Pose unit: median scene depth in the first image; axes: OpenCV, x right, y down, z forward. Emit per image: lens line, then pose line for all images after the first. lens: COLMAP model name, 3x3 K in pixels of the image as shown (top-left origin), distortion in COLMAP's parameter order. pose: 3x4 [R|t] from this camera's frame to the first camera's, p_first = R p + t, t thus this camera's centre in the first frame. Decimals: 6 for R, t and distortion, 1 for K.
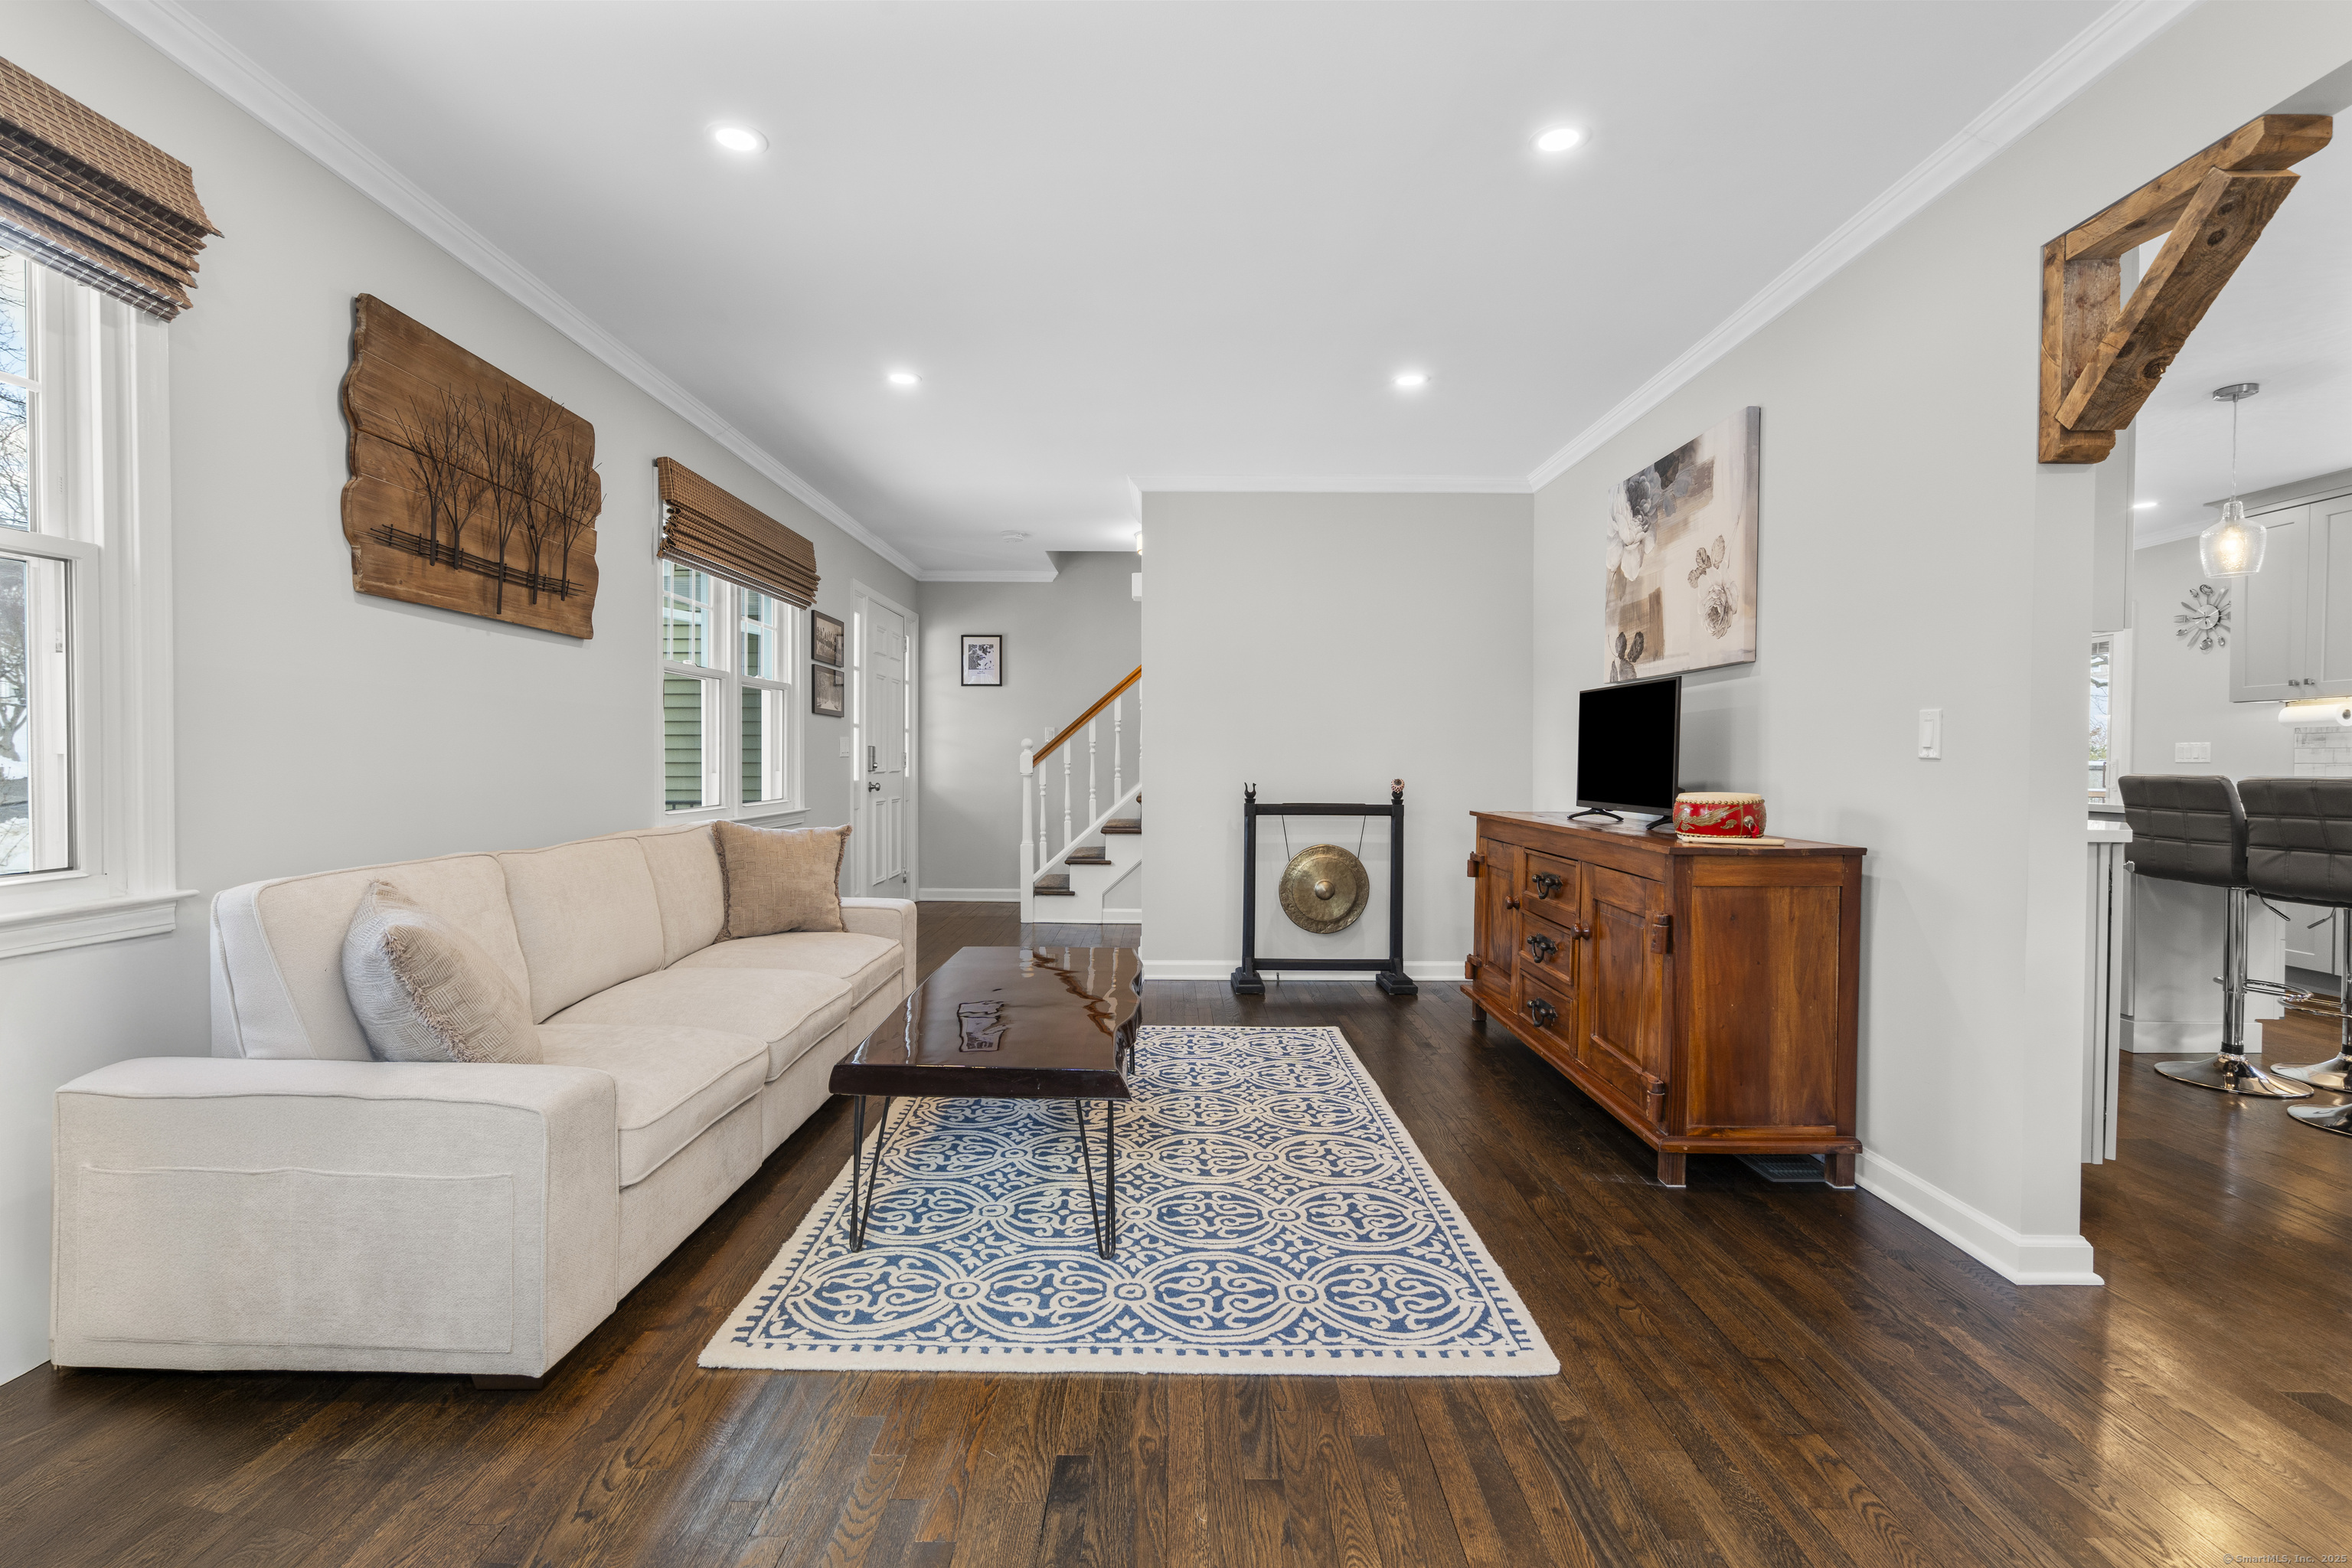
lens RADIAL K [[1075.7, 0, 1165.6], [0, 1075.7, 775.9], [0, 0, 1]] dist [-0.003453, 0.002696]
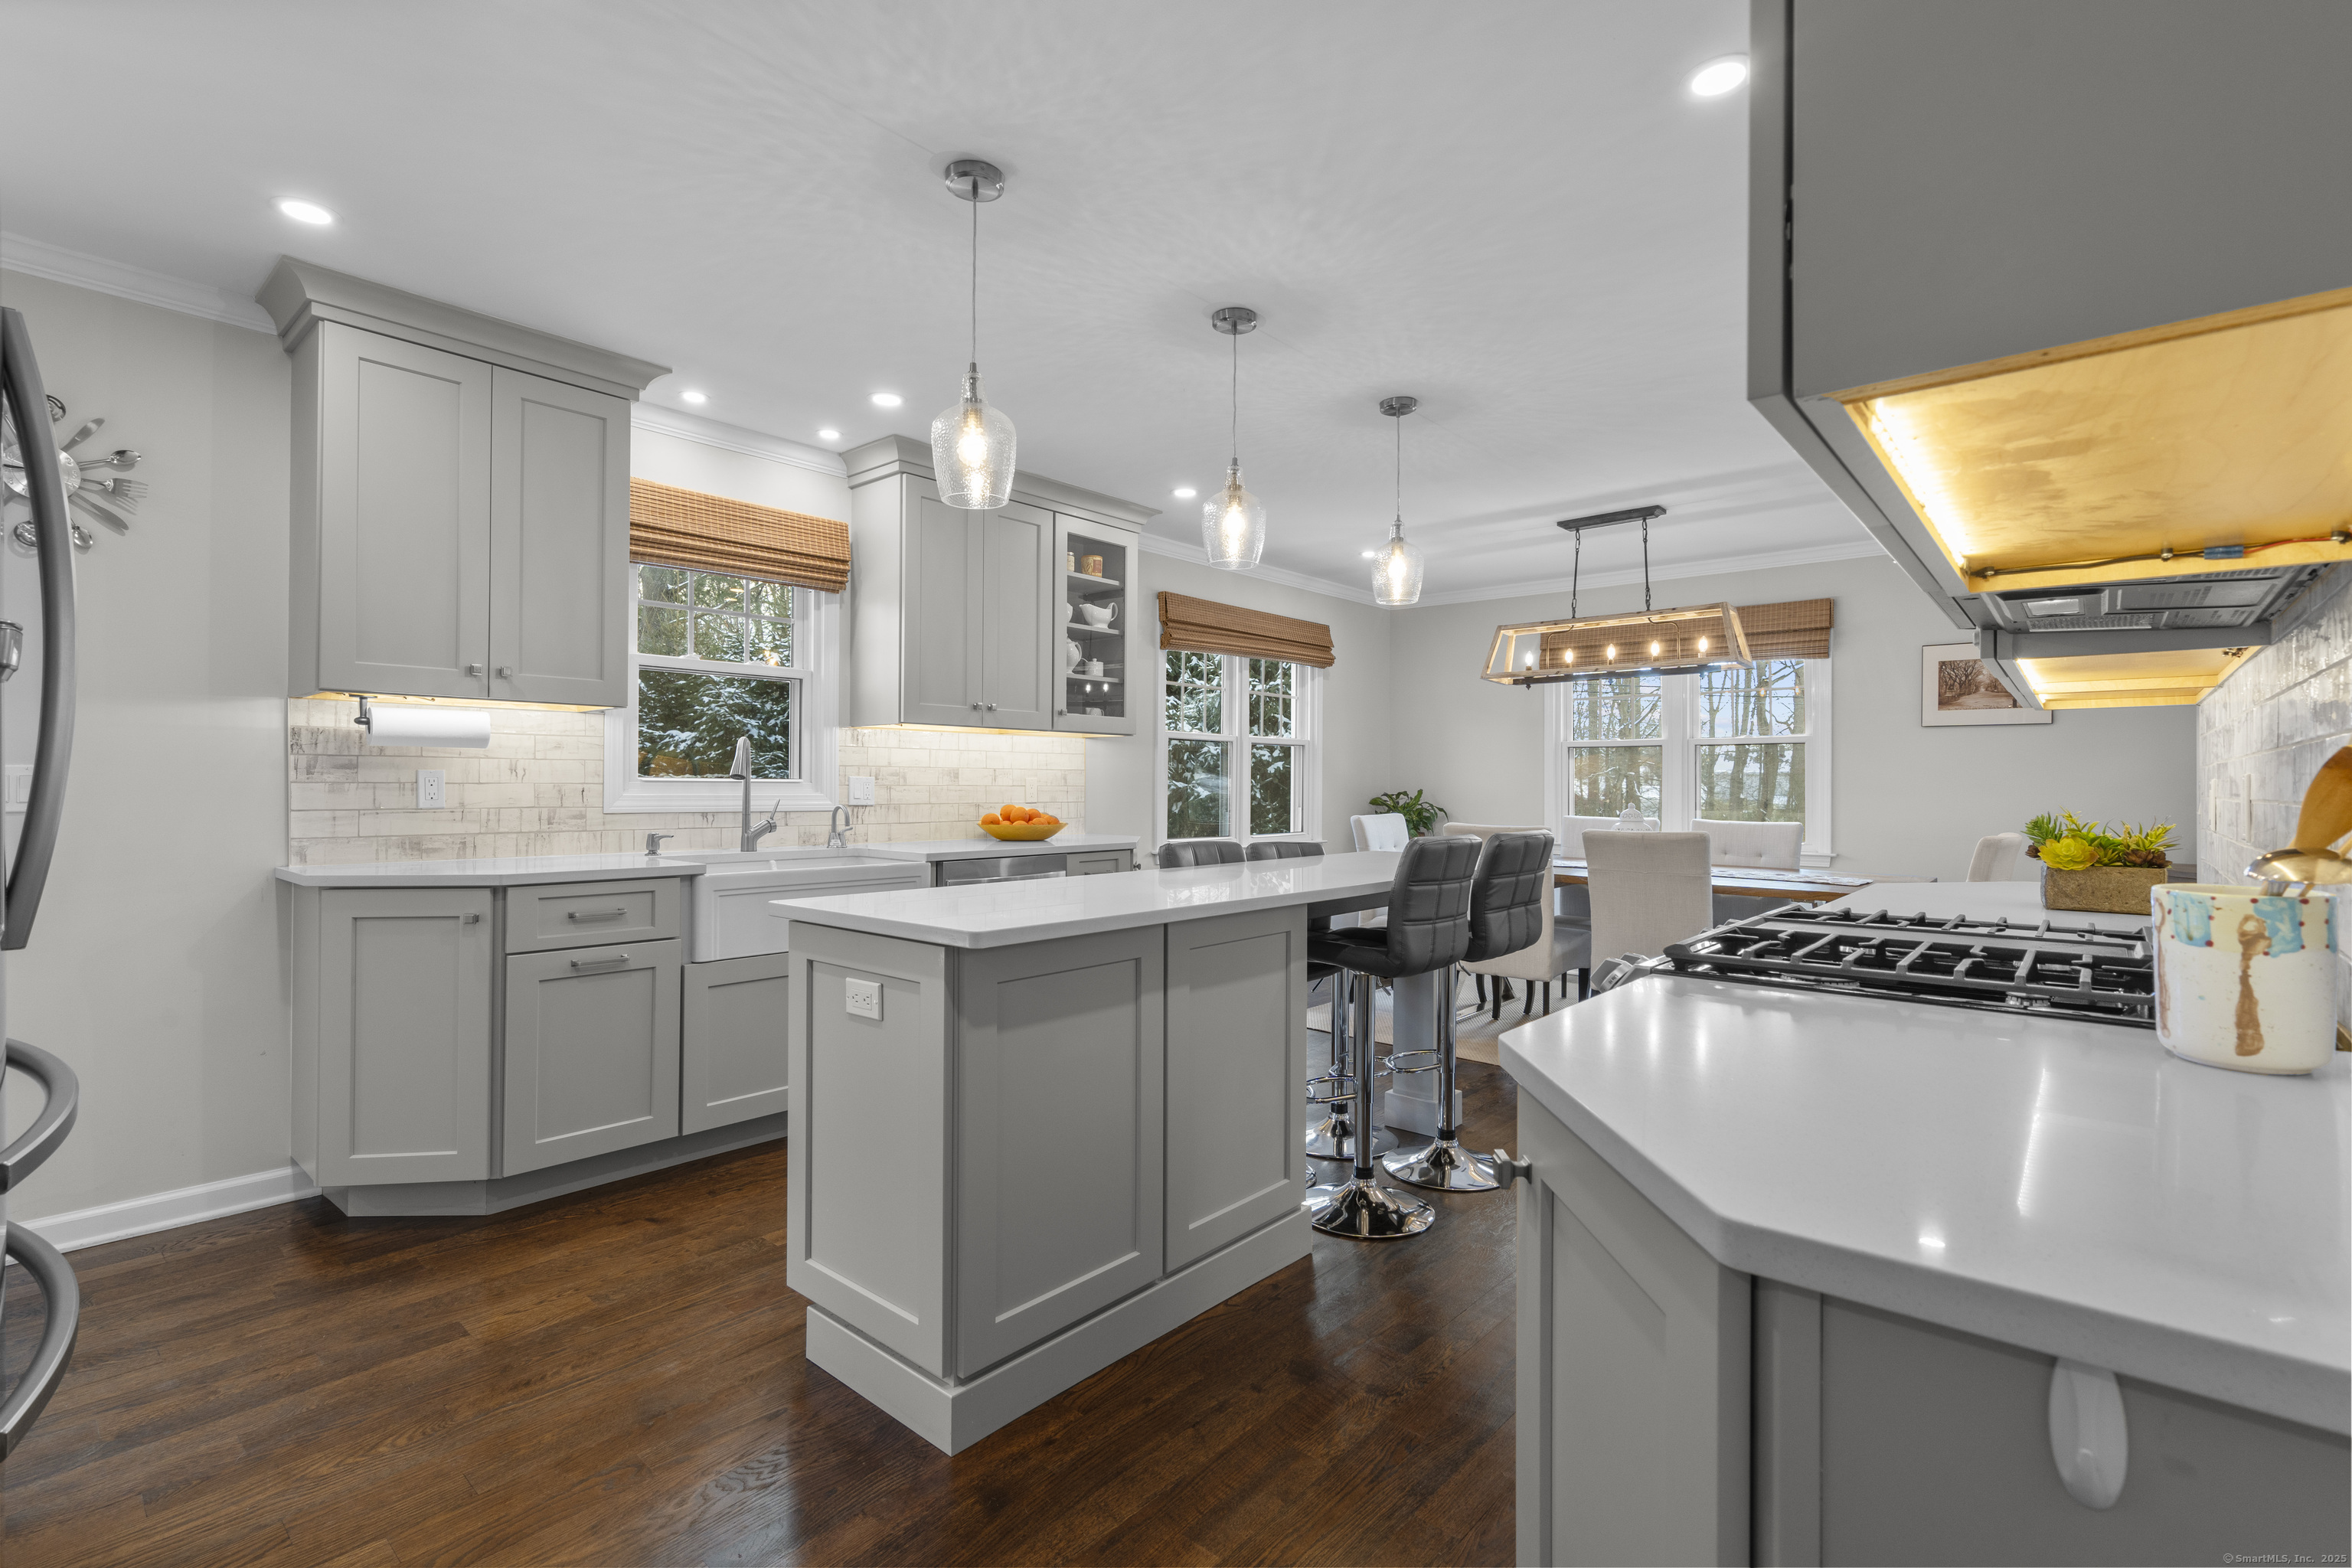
lens RADIAL K [[1075.7, 0, 1171.9], [0, 1075.7, 778.5], [0, 0, 1]] dist [-0.003453, 0.002696]
pose [[-0.756636, -0.004270, 0.653822, 0.697785], [-0.000154, 0.999980, 0.006353, -0.057272], [-0.653836, 0.004707, -0.756621, 2.074907]]
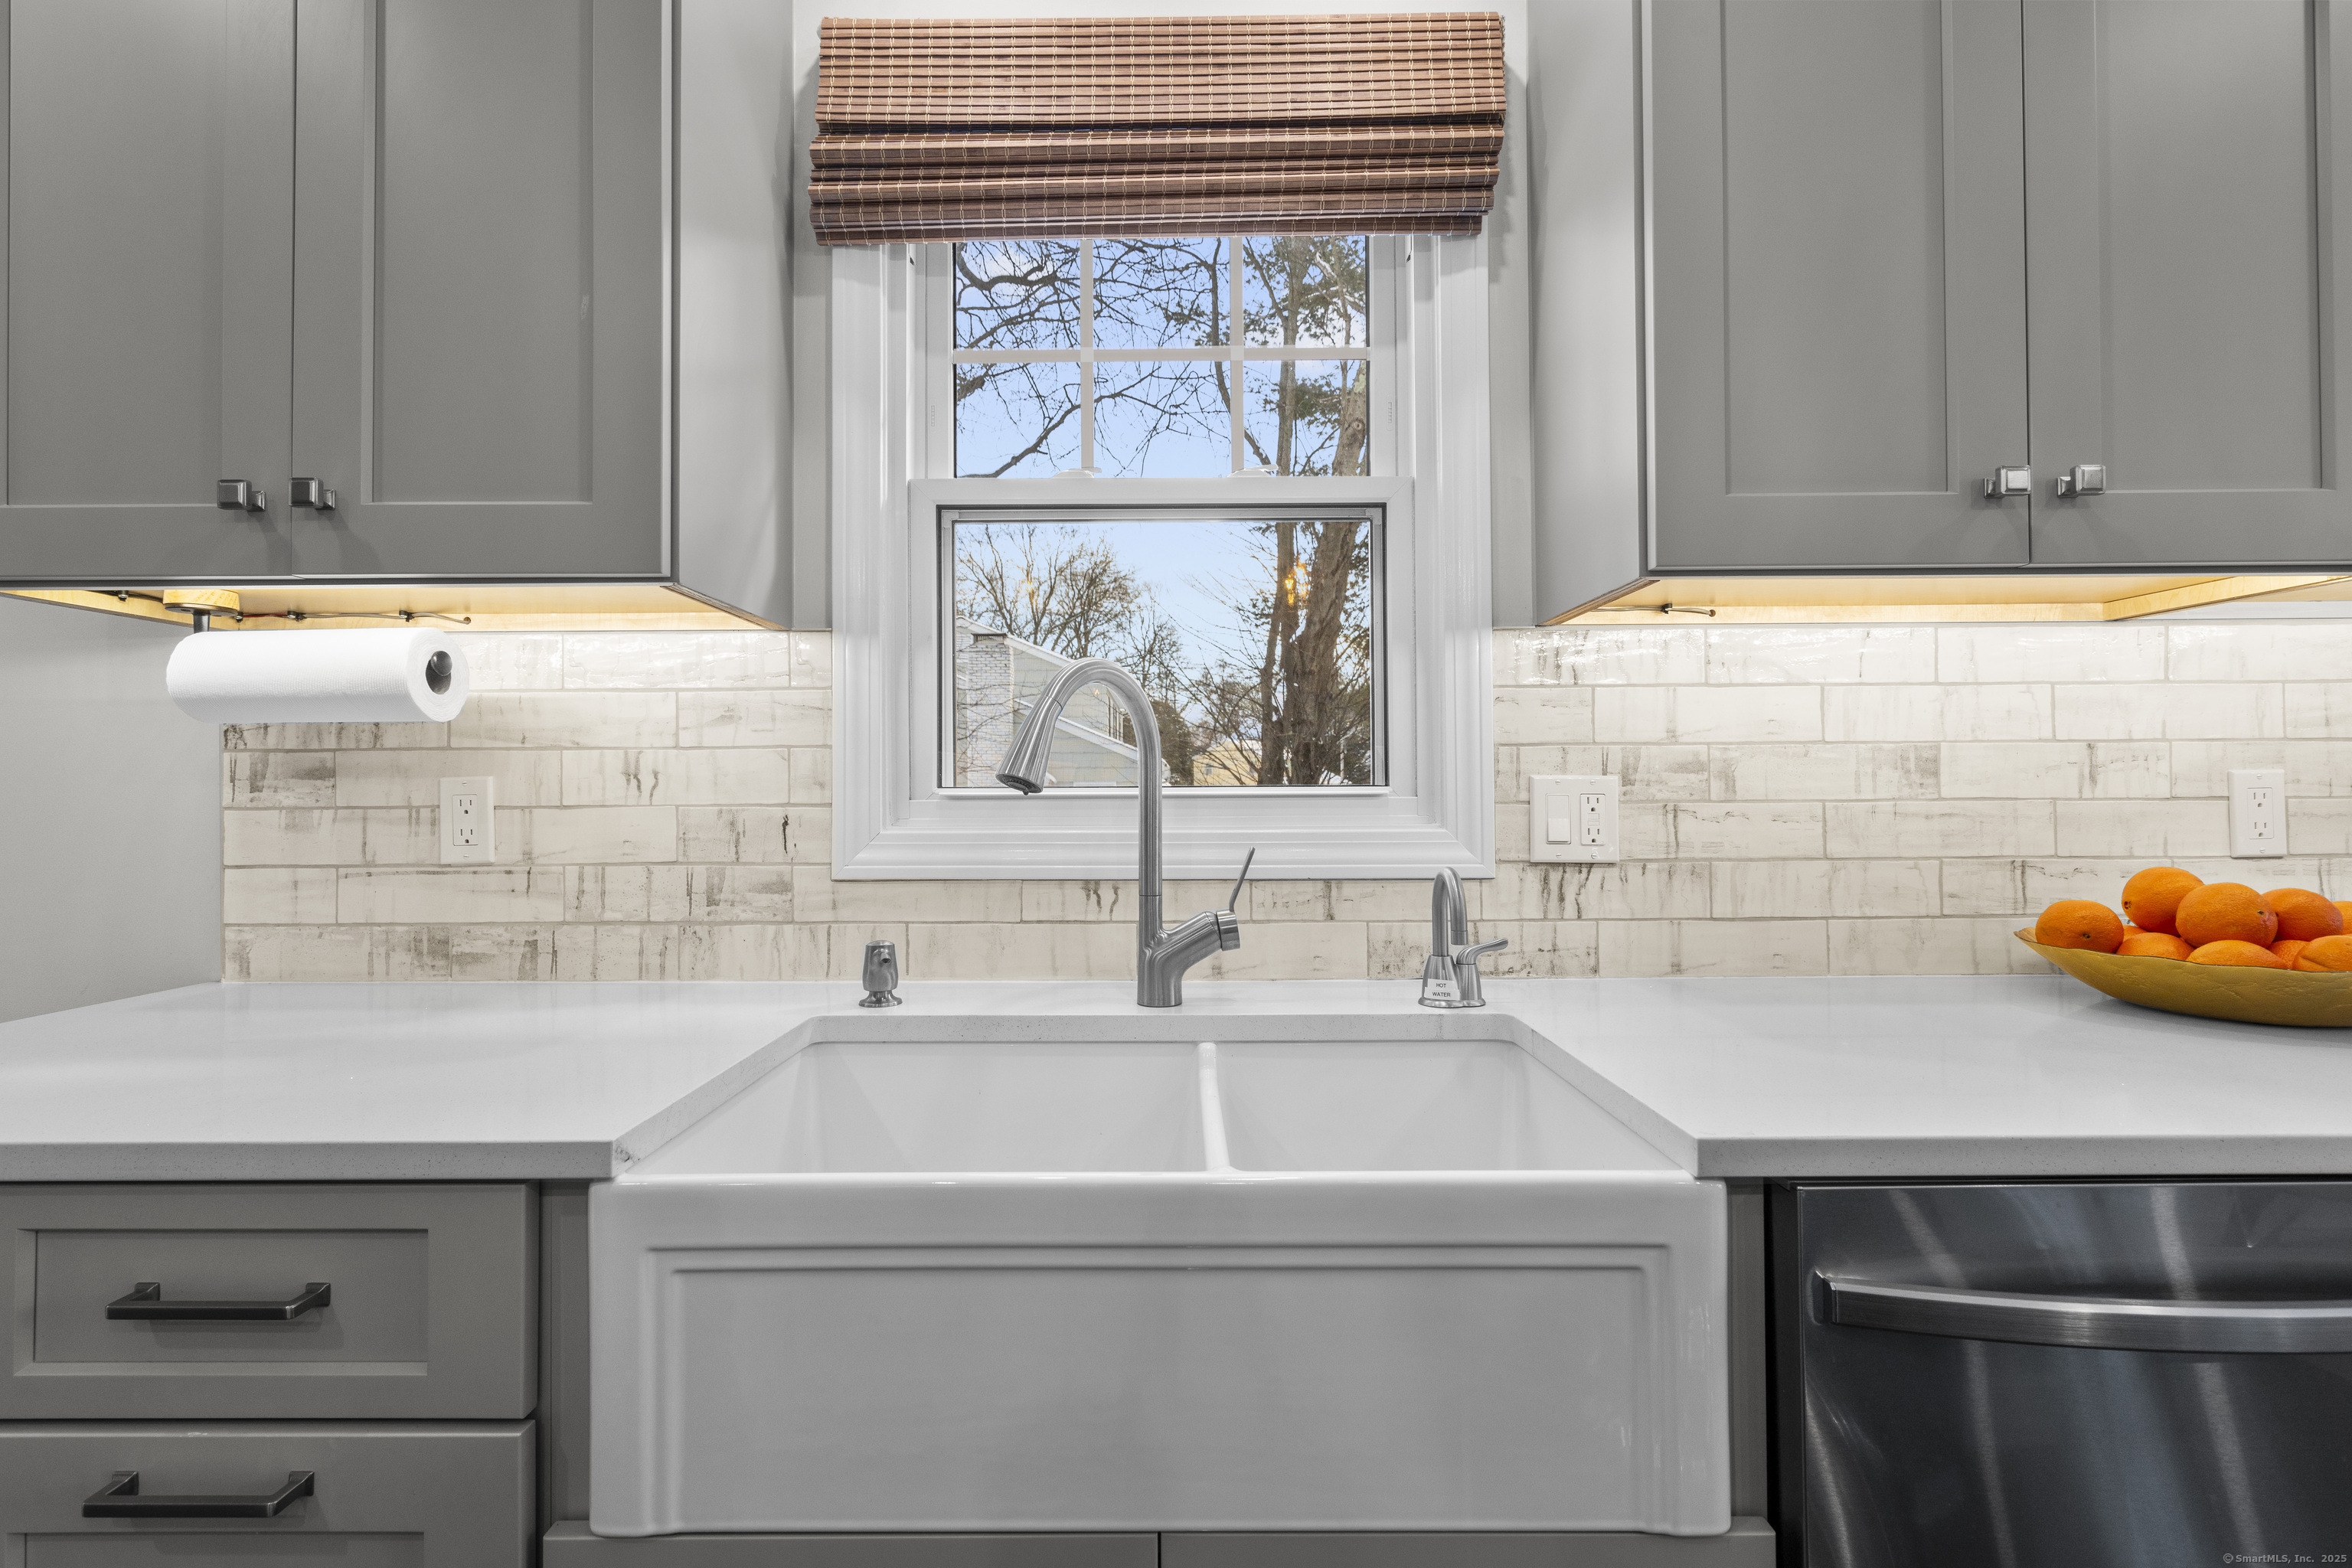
lens RADIAL K [[1075.7, 0, 1175.9], [0, 1075.7, 777.6], [0, 0, 1]] dist [-0.003453, 0.002696]
pose [[-0.000267, 0.007596, 0.999971, 1.474501], [0.018872, 0.999793, -0.007590, -0.049671], [-0.999822, 0.018869, -0.000411, 1.436283]]
